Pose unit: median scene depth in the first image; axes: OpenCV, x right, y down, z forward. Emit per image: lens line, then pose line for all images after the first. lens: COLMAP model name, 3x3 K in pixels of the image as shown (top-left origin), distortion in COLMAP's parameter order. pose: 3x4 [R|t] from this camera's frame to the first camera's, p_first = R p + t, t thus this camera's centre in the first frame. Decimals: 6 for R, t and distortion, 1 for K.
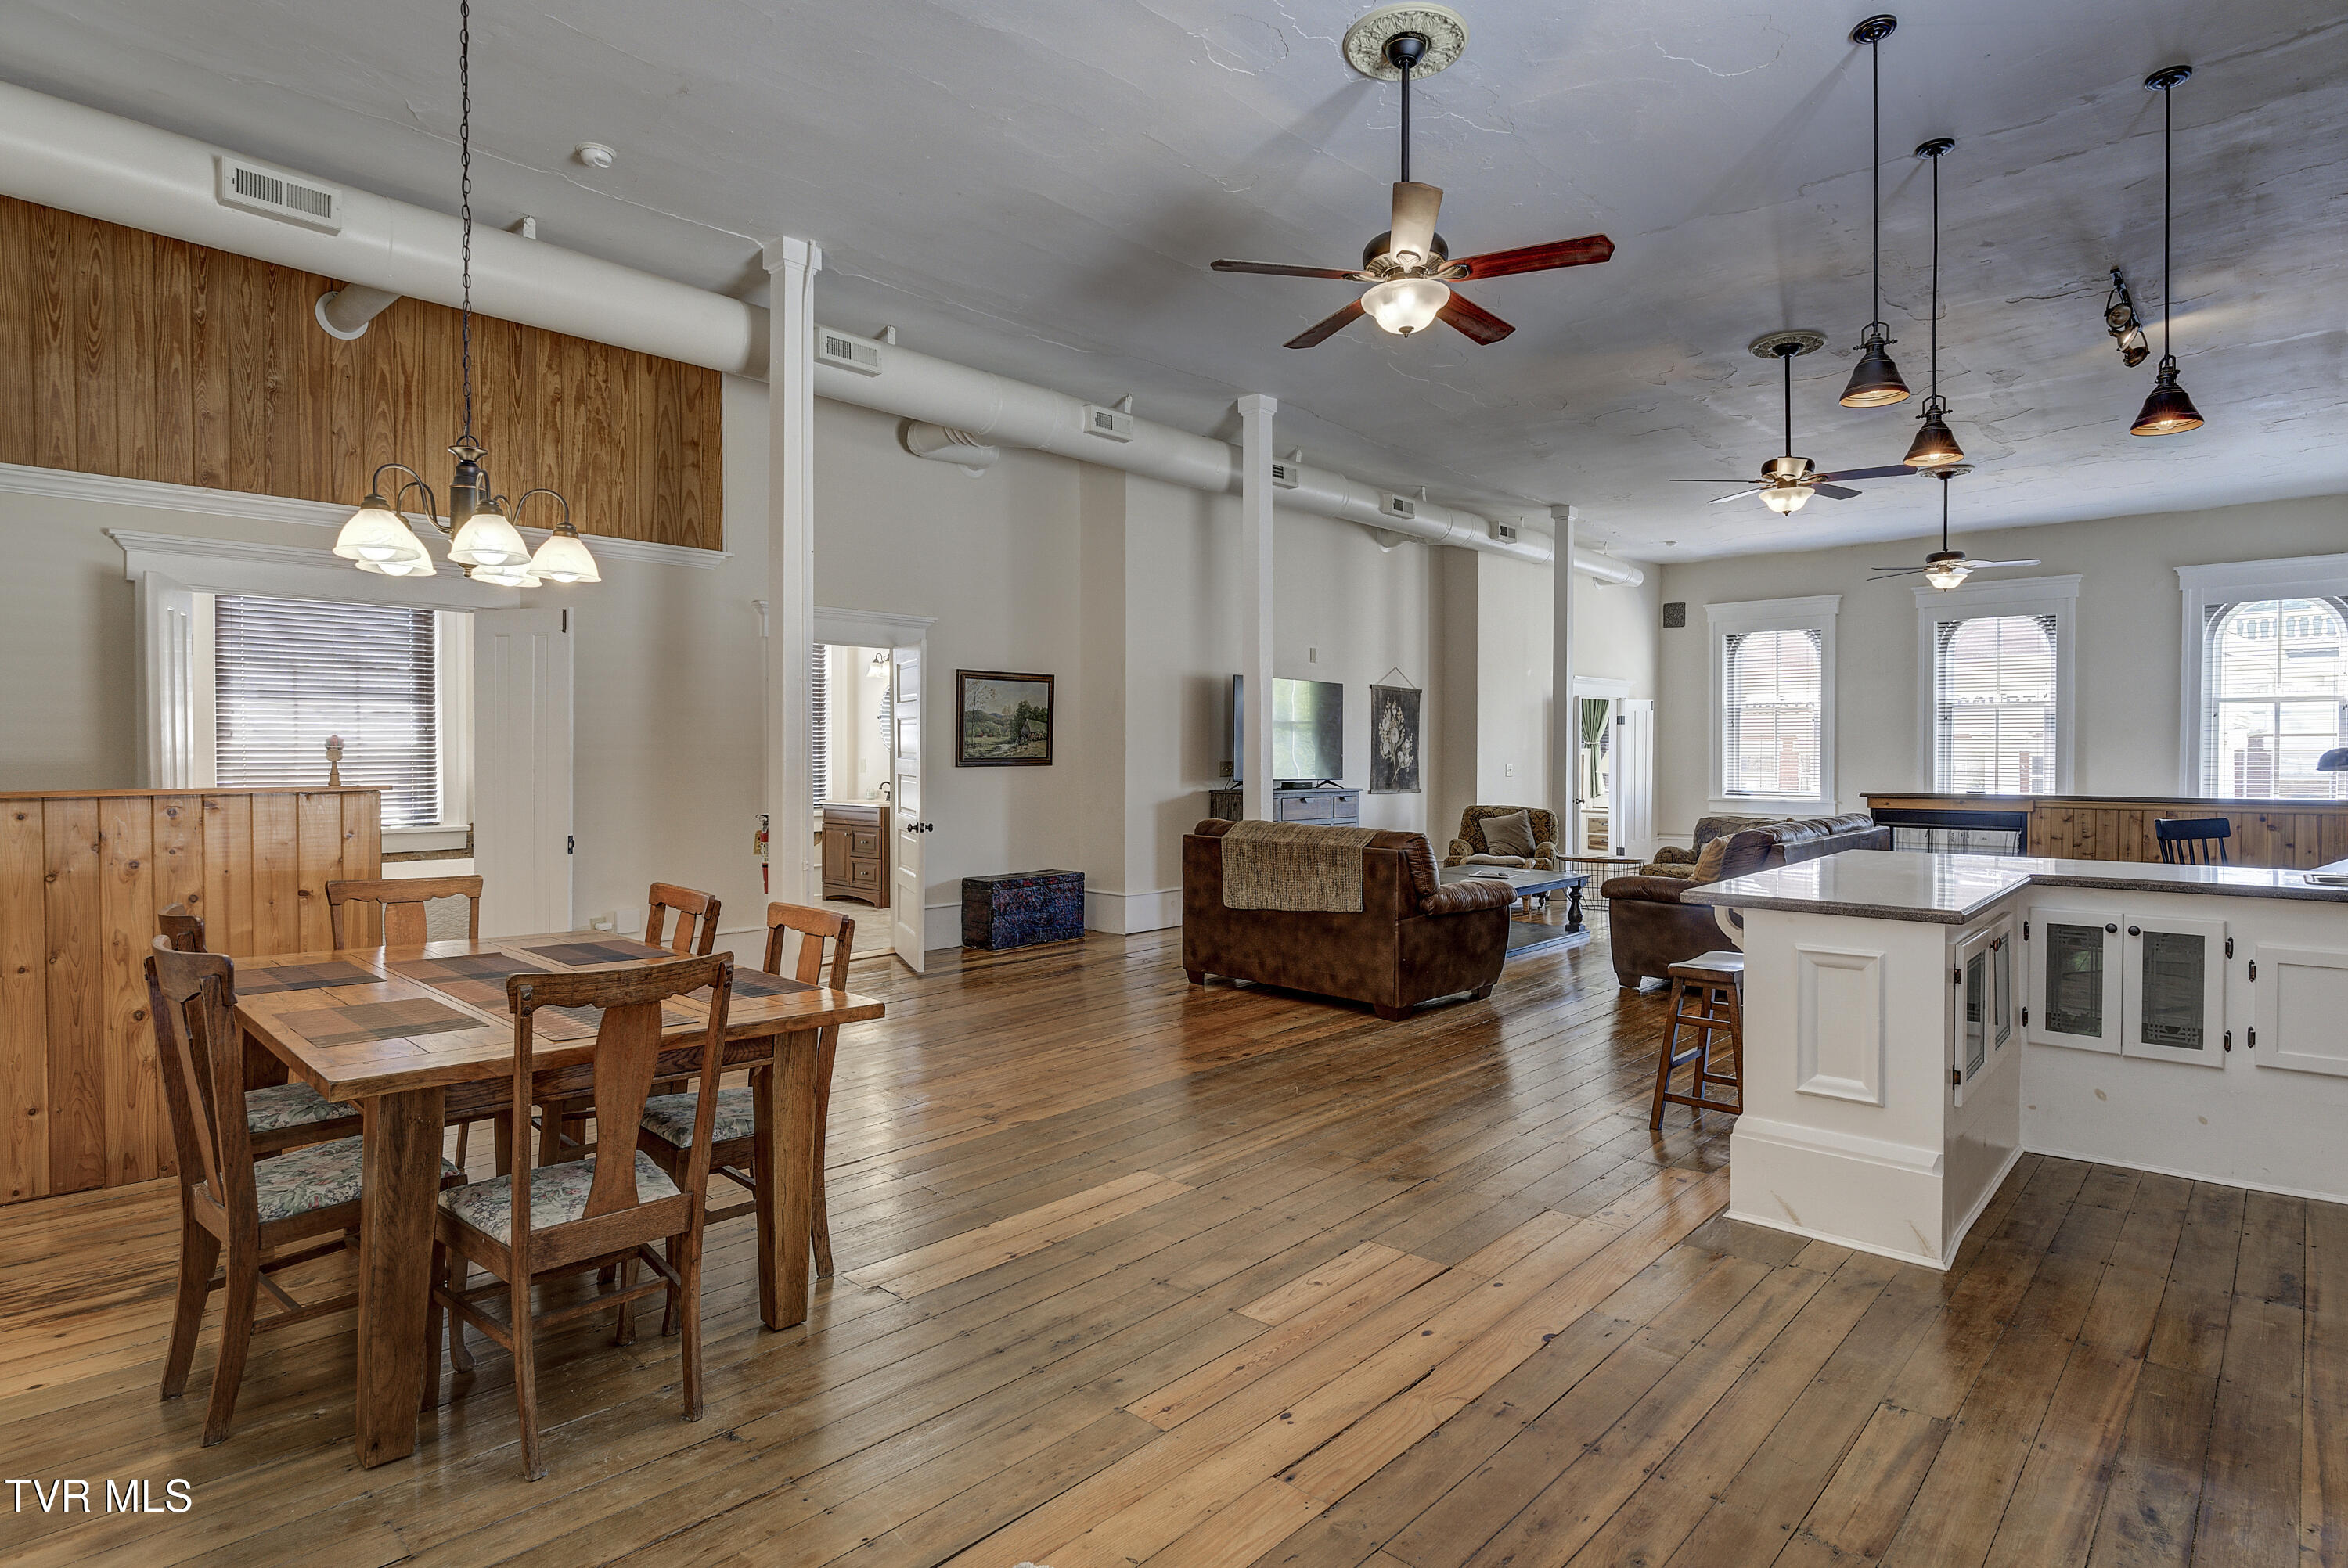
lens RADIAL K [[1195.8, 0, 1174.0], [0, 1195.8, 784.0], [0, 0, 1]] dist [-0.000597, -0.000008]
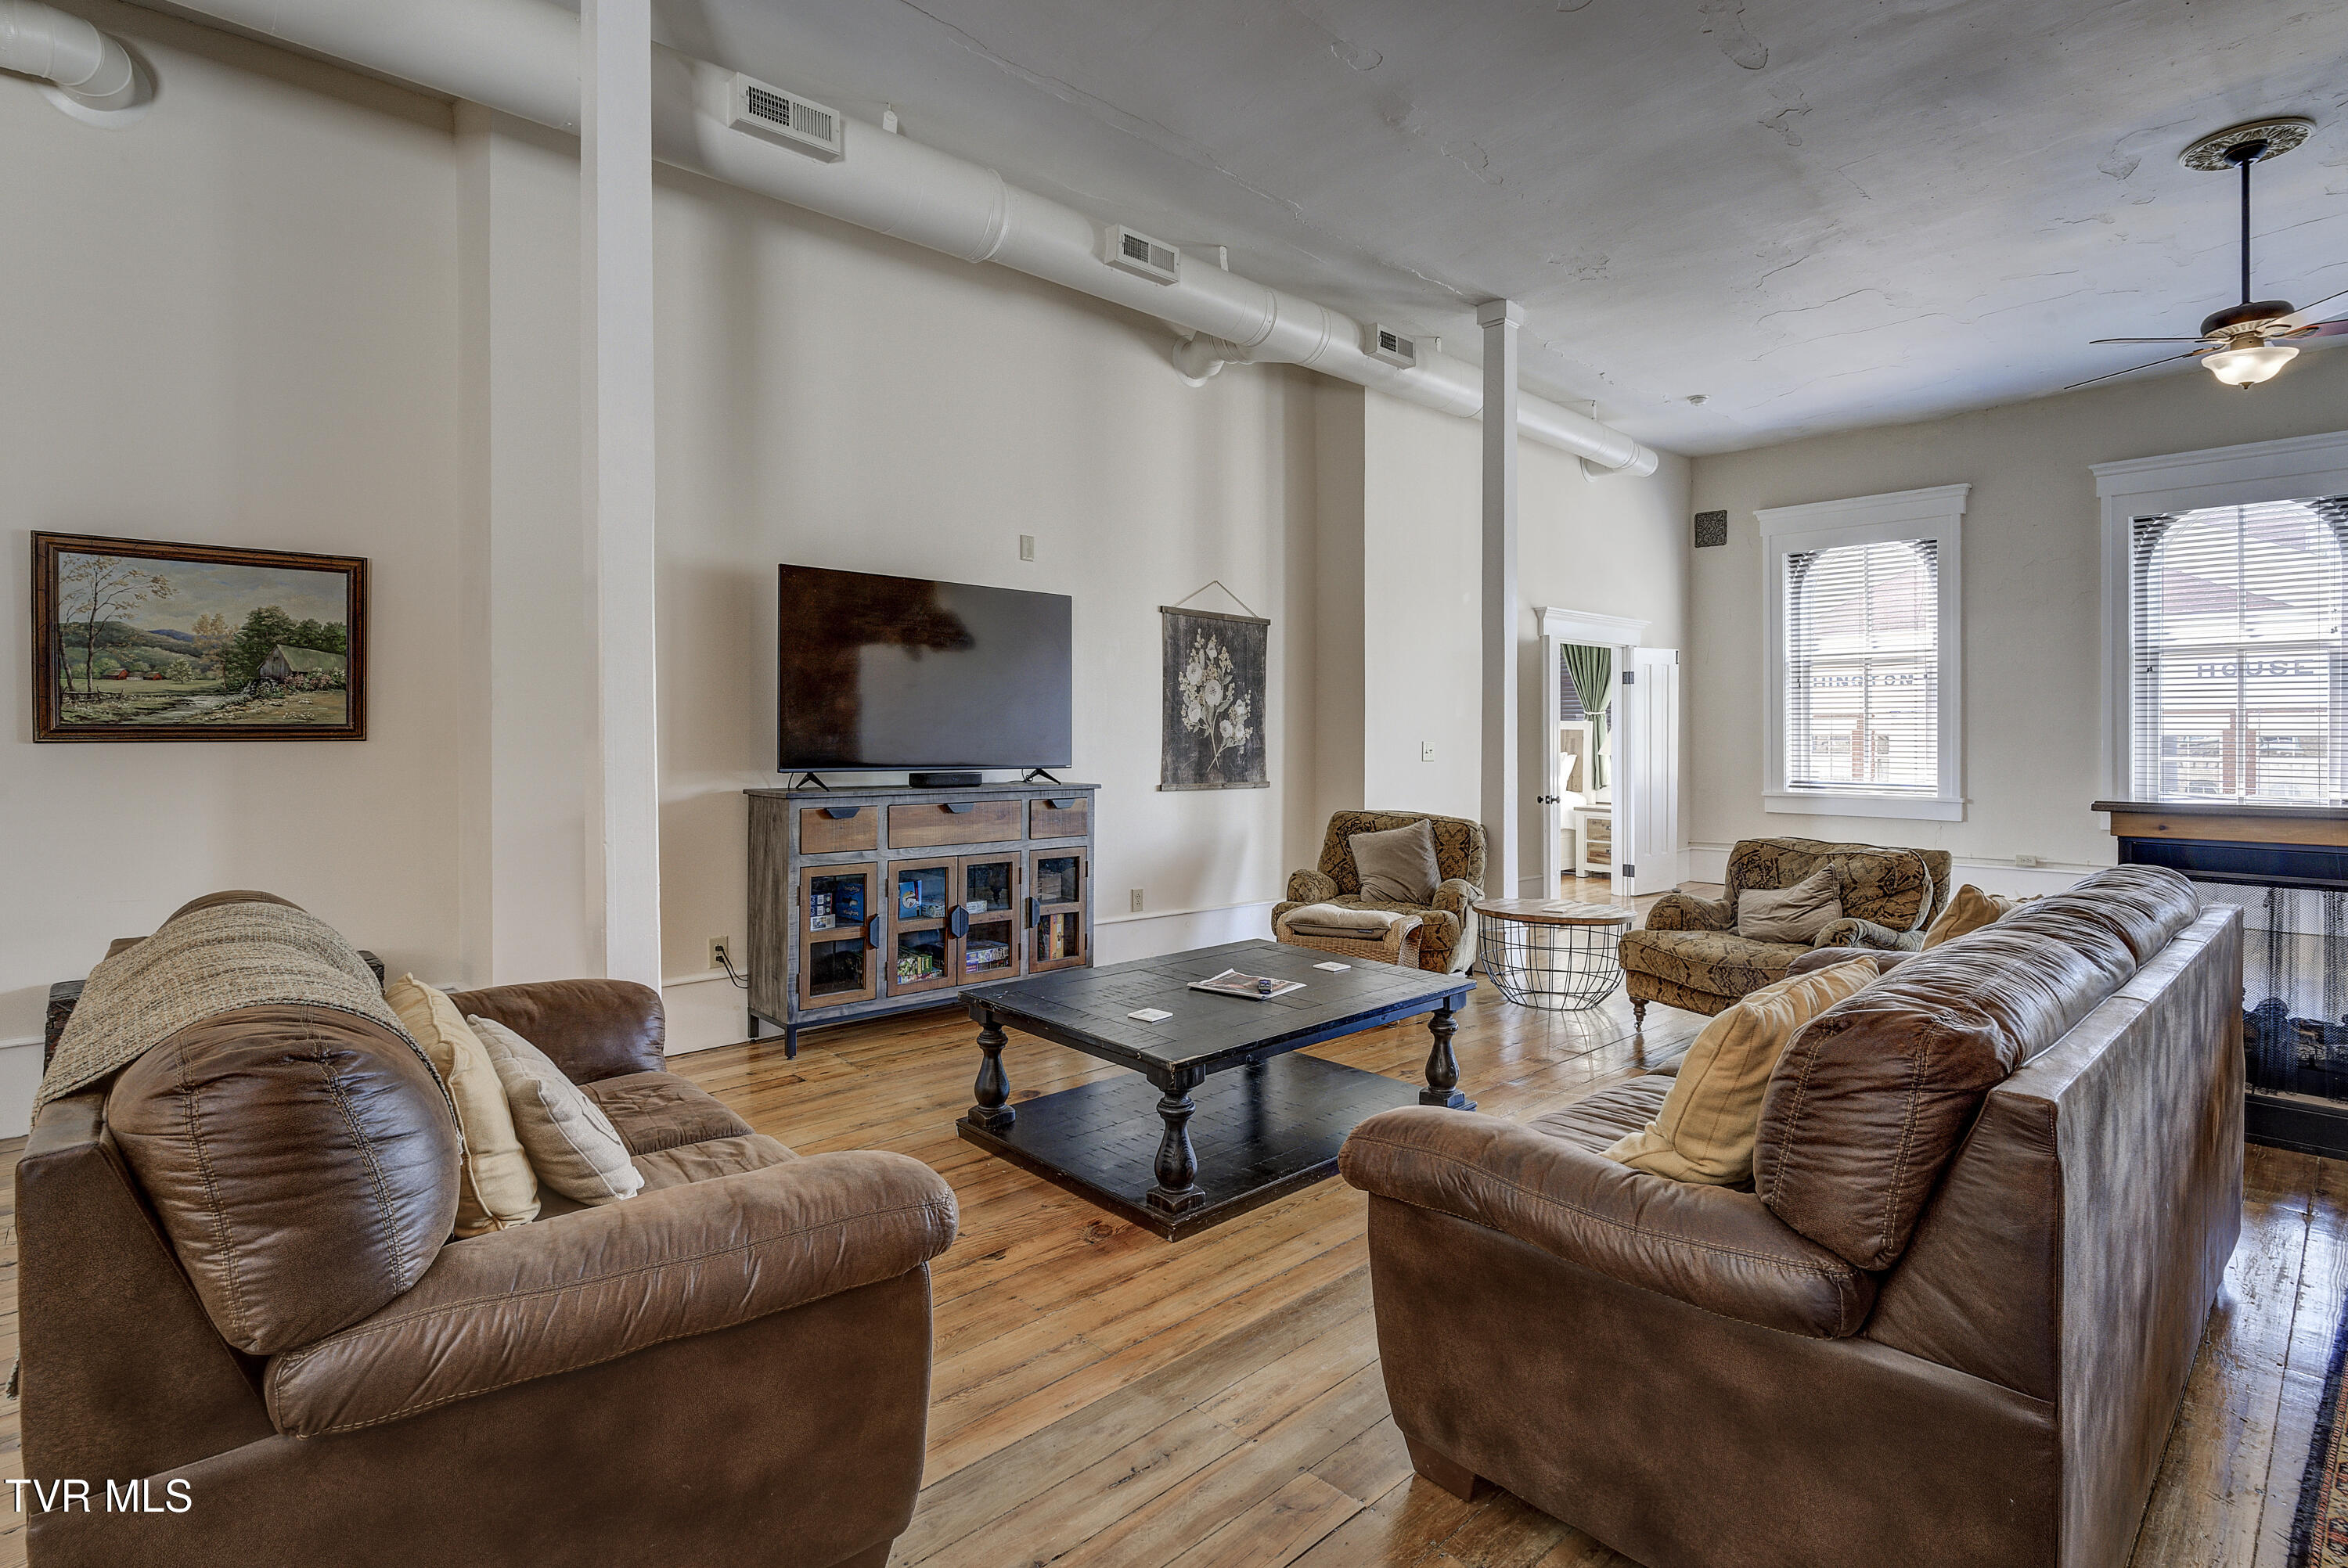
lens RADIAL K [[1084.0, 0, 1170.1], [0, 1084.0, 749.5], [0, 0, 1]] dist [-0.013282, -0.000349]
pose [[0.995950, 0.001120, -0.089897, 0.212697], [-0.002237, 0.999921, -0.012336, -0.005549], [0.089876, 0.012487, 0.995875, 0.457271]]
